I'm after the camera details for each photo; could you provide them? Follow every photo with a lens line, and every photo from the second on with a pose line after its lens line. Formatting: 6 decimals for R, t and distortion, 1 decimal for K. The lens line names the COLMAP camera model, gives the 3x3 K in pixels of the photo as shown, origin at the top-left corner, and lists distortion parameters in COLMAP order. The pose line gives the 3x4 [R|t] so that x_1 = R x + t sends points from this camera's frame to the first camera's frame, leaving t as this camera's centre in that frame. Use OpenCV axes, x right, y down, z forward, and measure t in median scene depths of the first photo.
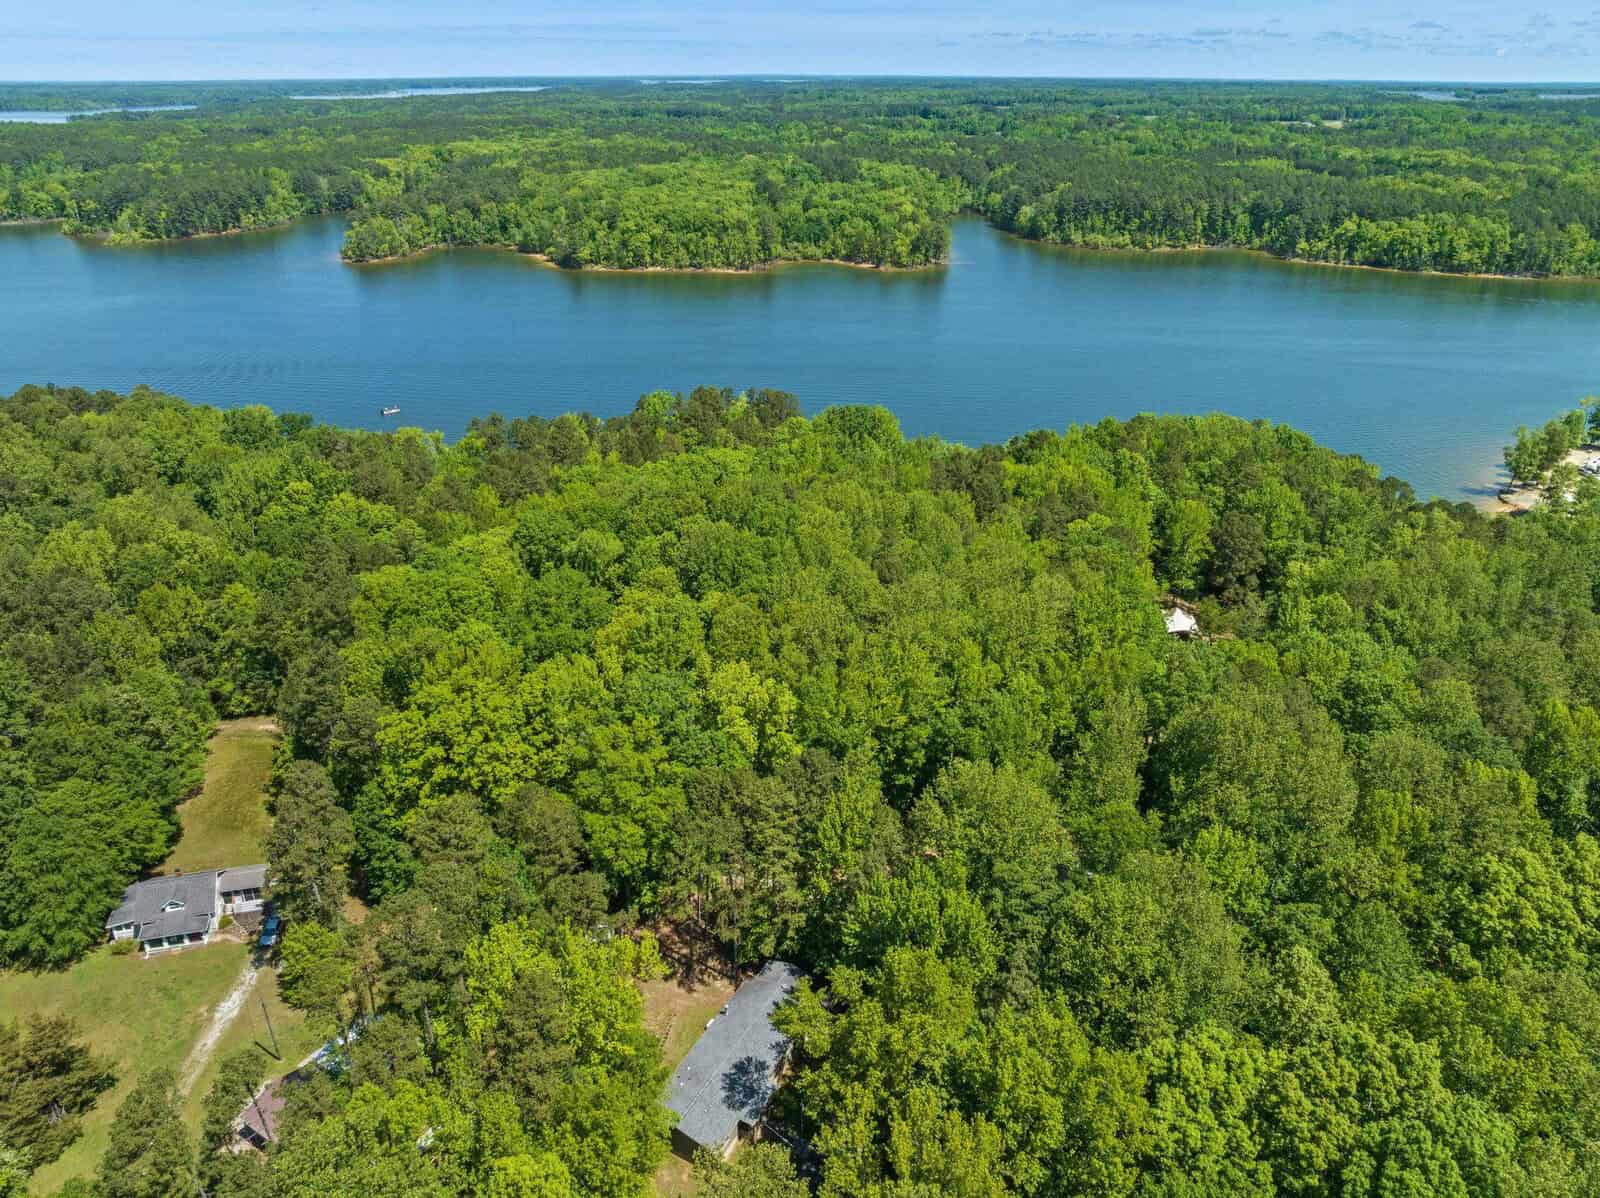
lens RADIAL K [[1122.6, 0, 800.0], [0, 1122.6, 599.0], [0, 0, 1]] dist [-0.039211, -0.003590]
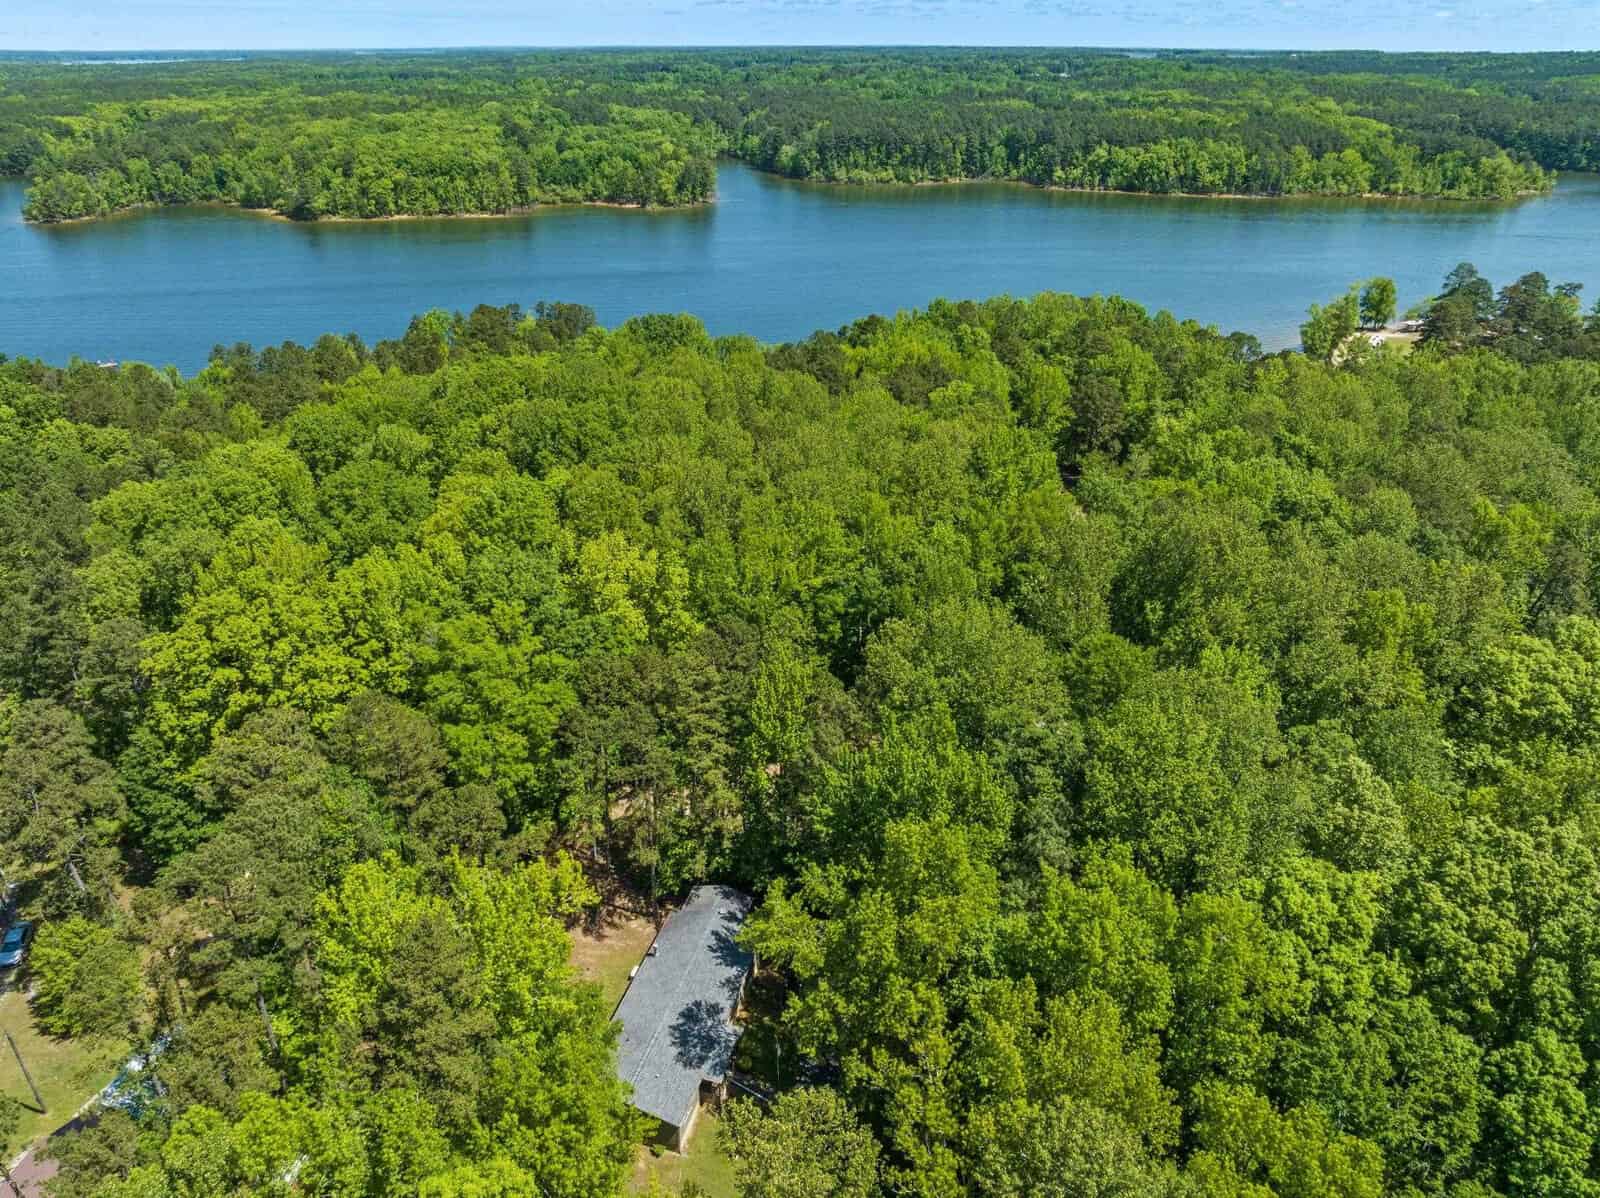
lens RADIAL K [[1124.5, 0, 800.0], [0, 1124.5, 599.0], [0, 0, 1]] dist [-0.064506, 0.039316]
pose [[0.976079, -0.095196, 0.195470, -0.086315], [0.091007, 0.995388, 0.030324, 0.093174], [-0.197455, -0.011809, 0.980241, 0.182270]]
